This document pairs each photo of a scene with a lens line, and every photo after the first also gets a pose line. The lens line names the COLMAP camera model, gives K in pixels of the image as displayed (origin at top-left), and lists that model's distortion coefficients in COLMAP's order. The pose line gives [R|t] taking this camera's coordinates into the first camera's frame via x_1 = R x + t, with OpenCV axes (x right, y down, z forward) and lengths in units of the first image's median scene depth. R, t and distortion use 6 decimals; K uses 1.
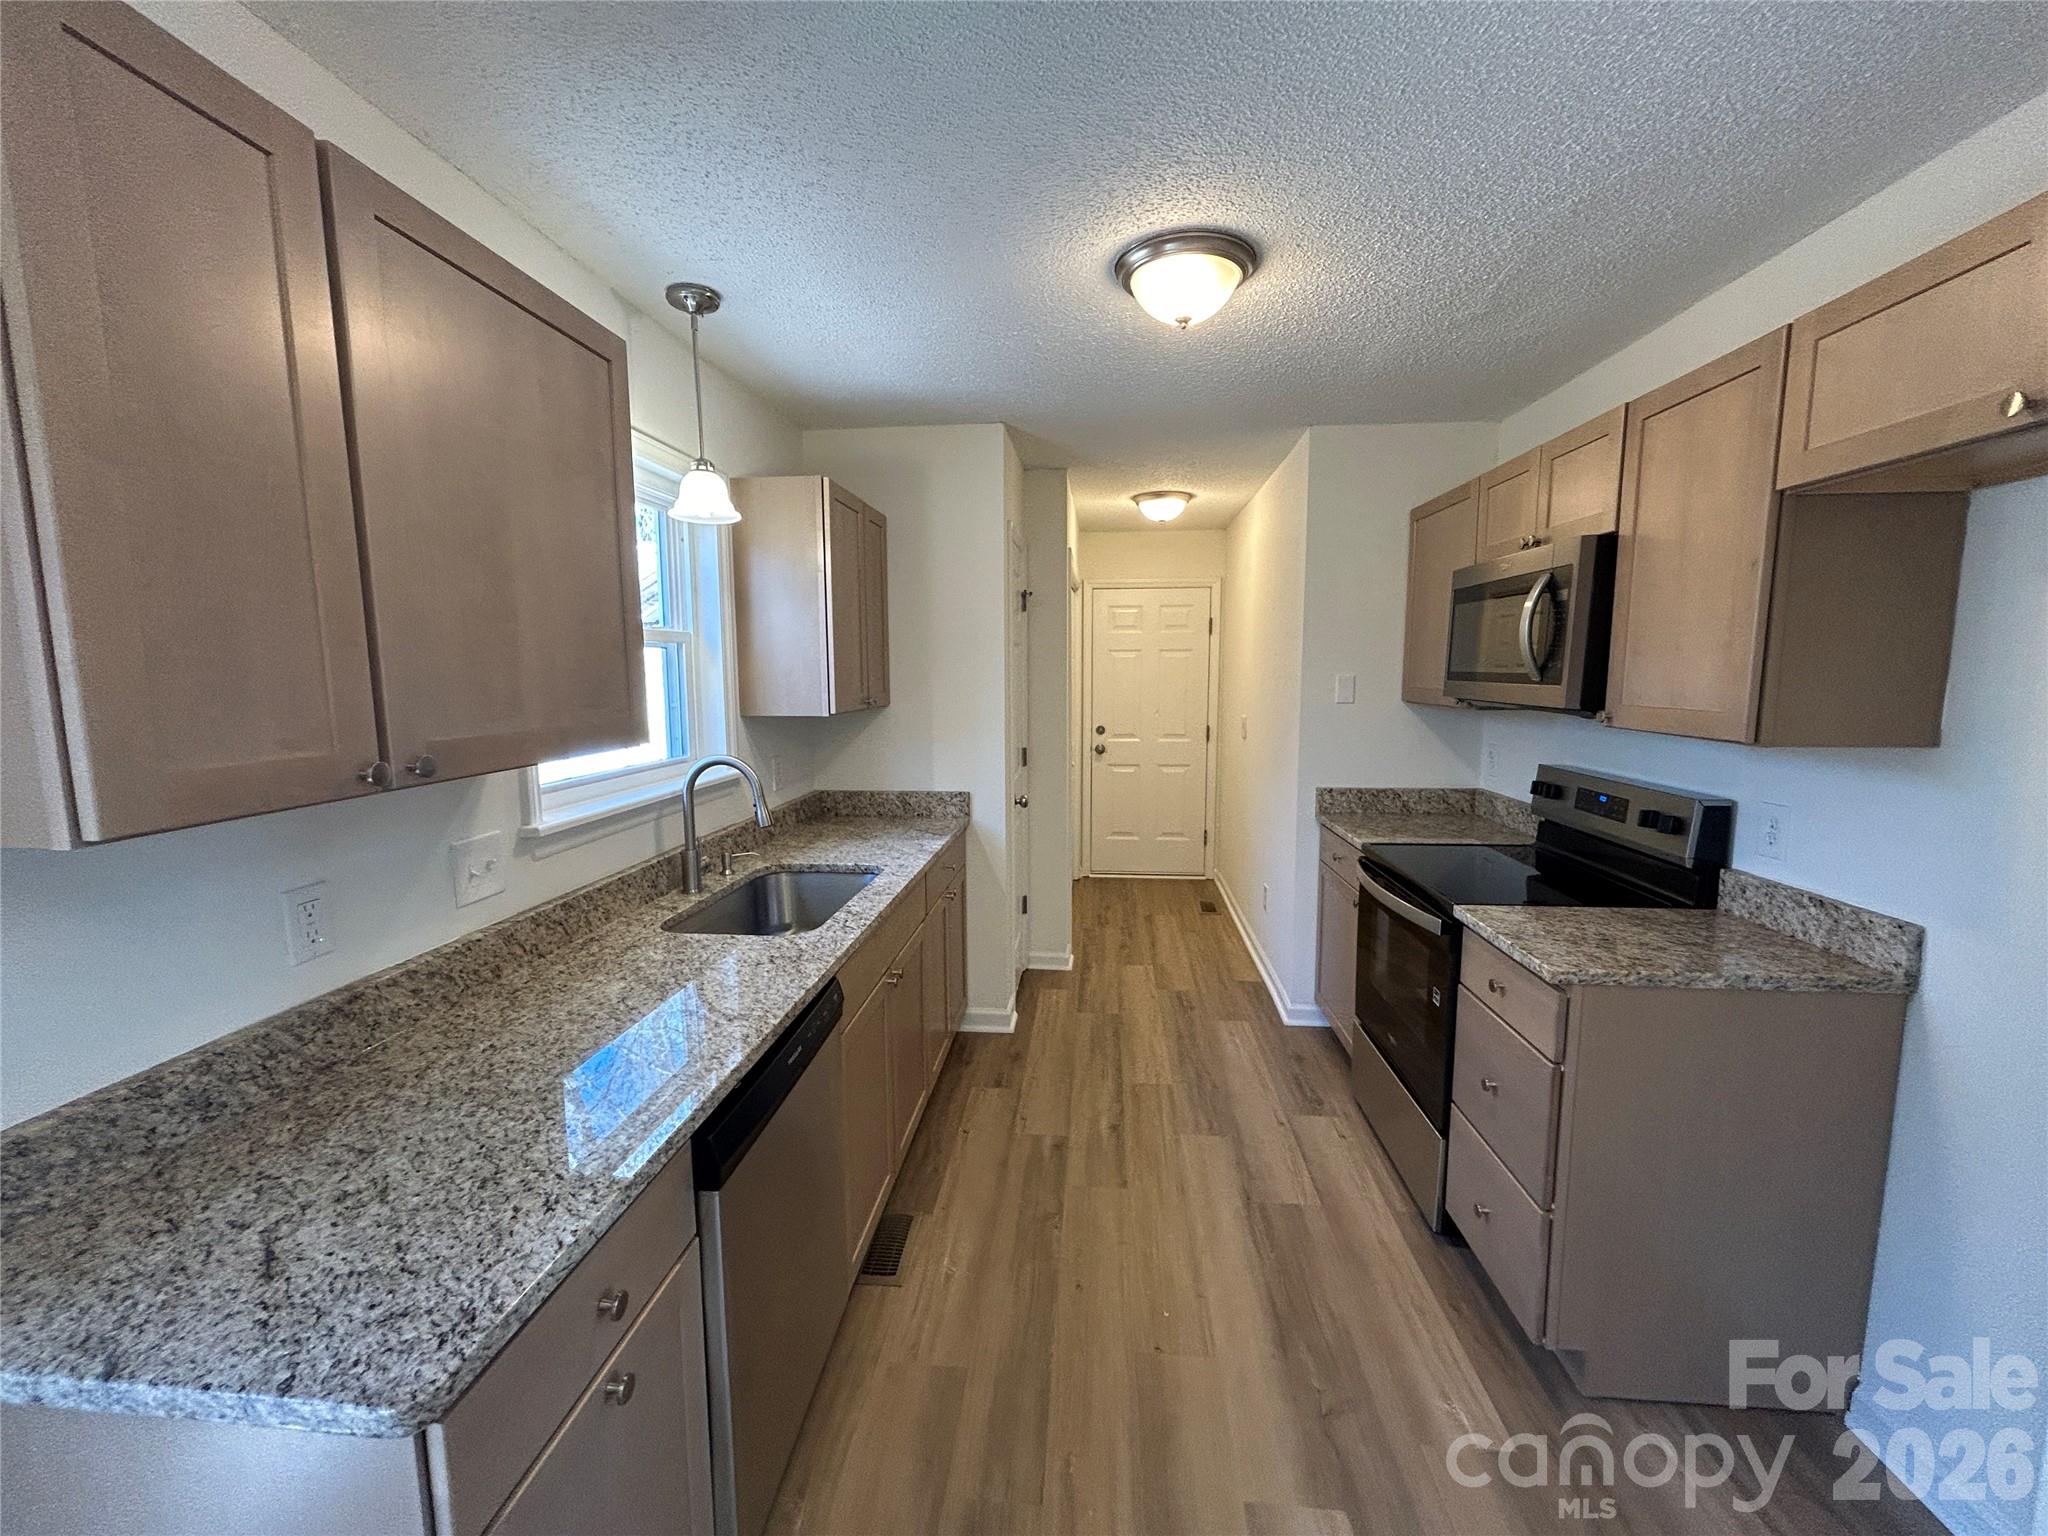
lens RADIAL K [[831.3, 0, 1019.0], [0, 831.3, 765.4], [0, 0, 1]] dist [-0.002519, 0.000473]
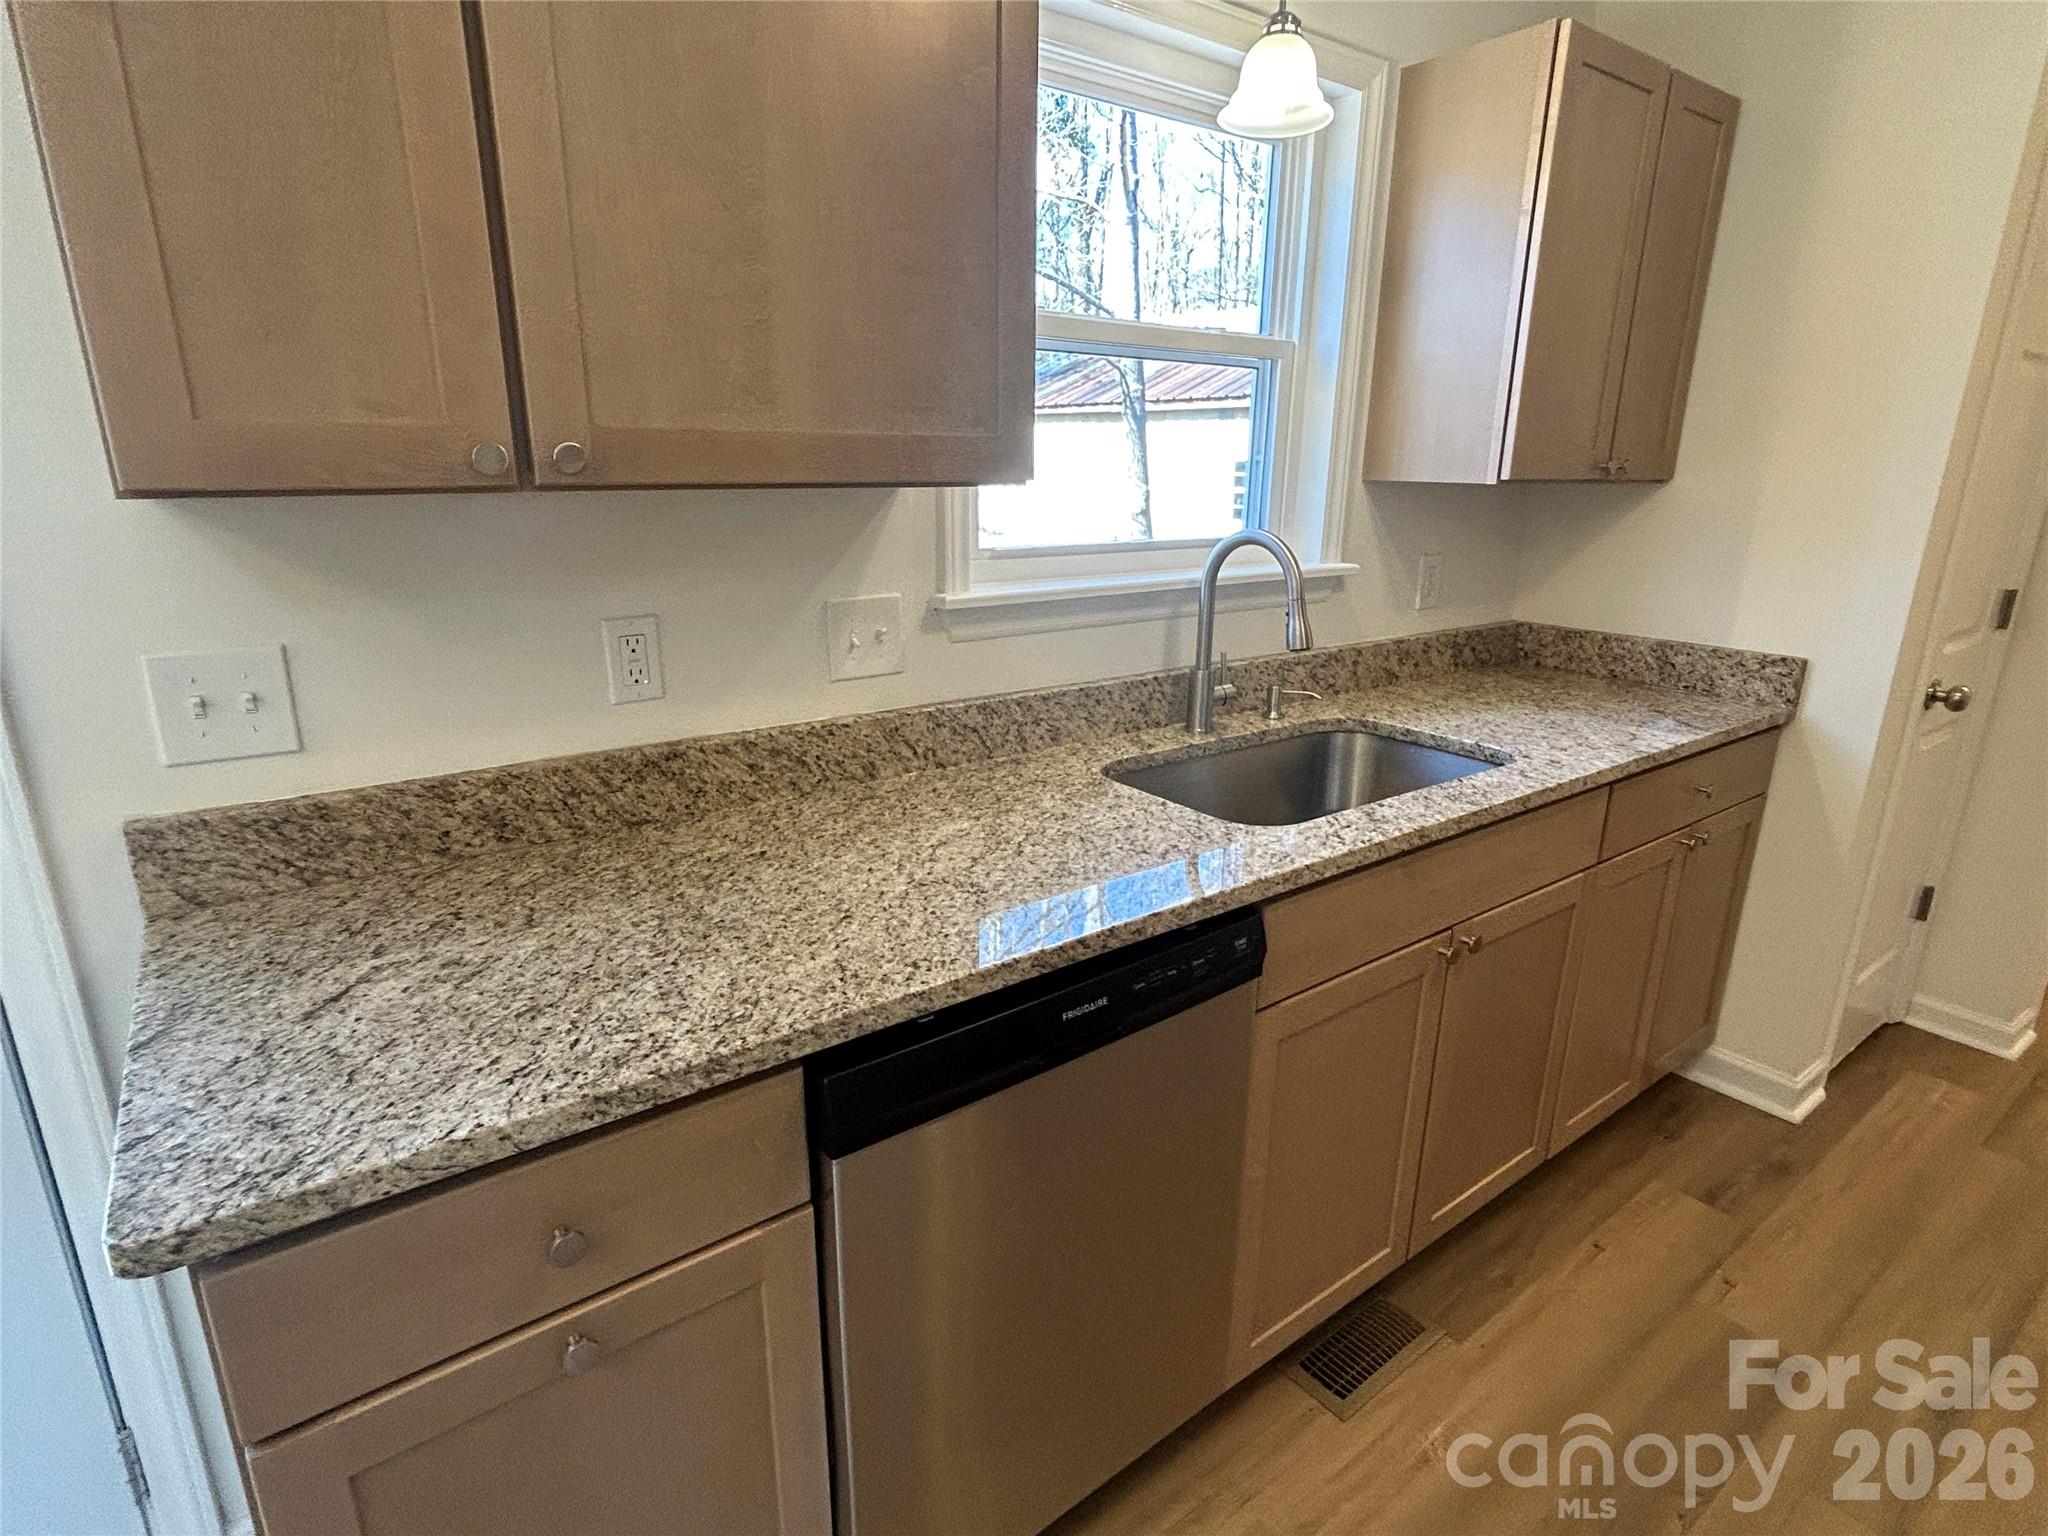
lens RADIAL K [[1053.5, 0, 1017.5], [0, 1053.5, 763.5], [0, 0, 1]] dist [-0.001360, 0.000728]
pose [[0.670962, 0.216555, -0.709165, 0.145209], [-0.099090, 0.974011, 0.203678, 0.017541], [0.734841, -0.066389, 0.674982, 0.332125]]
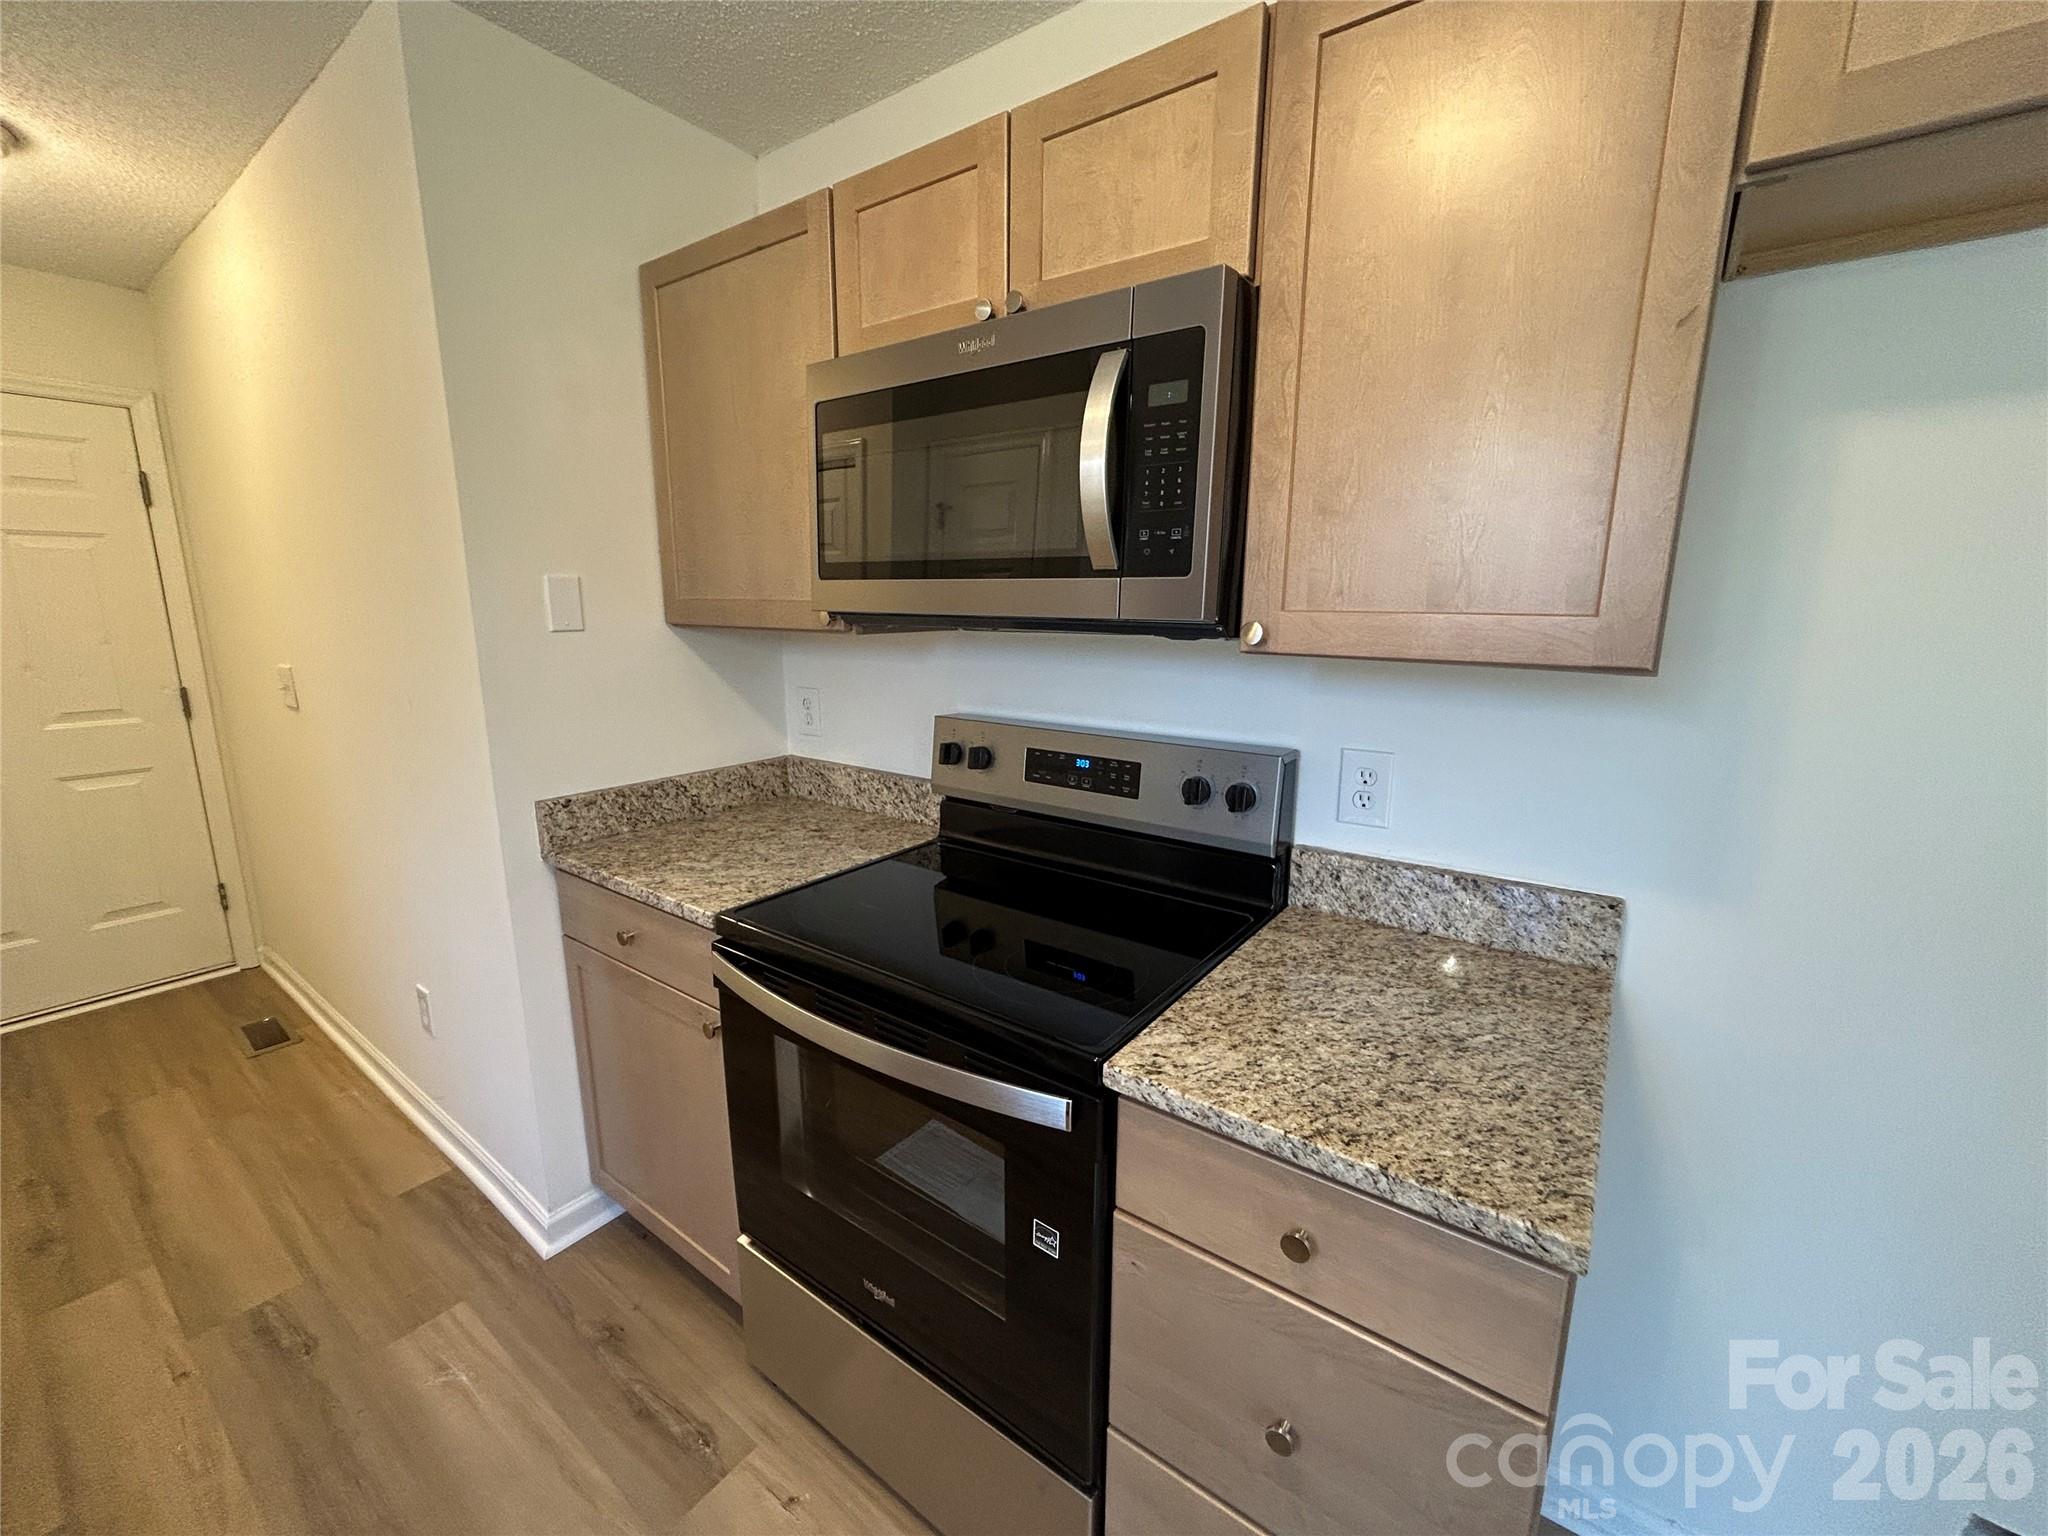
lens RADIAL K [[831.3, 0, 1019.0], [0, 831.3, 765.4], [0, 0, 1]] dist [-0.002519, 0.000473]
pose [[0.512573, -0.161999, 0.843223, 0.144651], [0.092740, 0.986741, 0.133197, -0.058022], [-0.853621, 0.009927, 0.520801, 0.811120]]
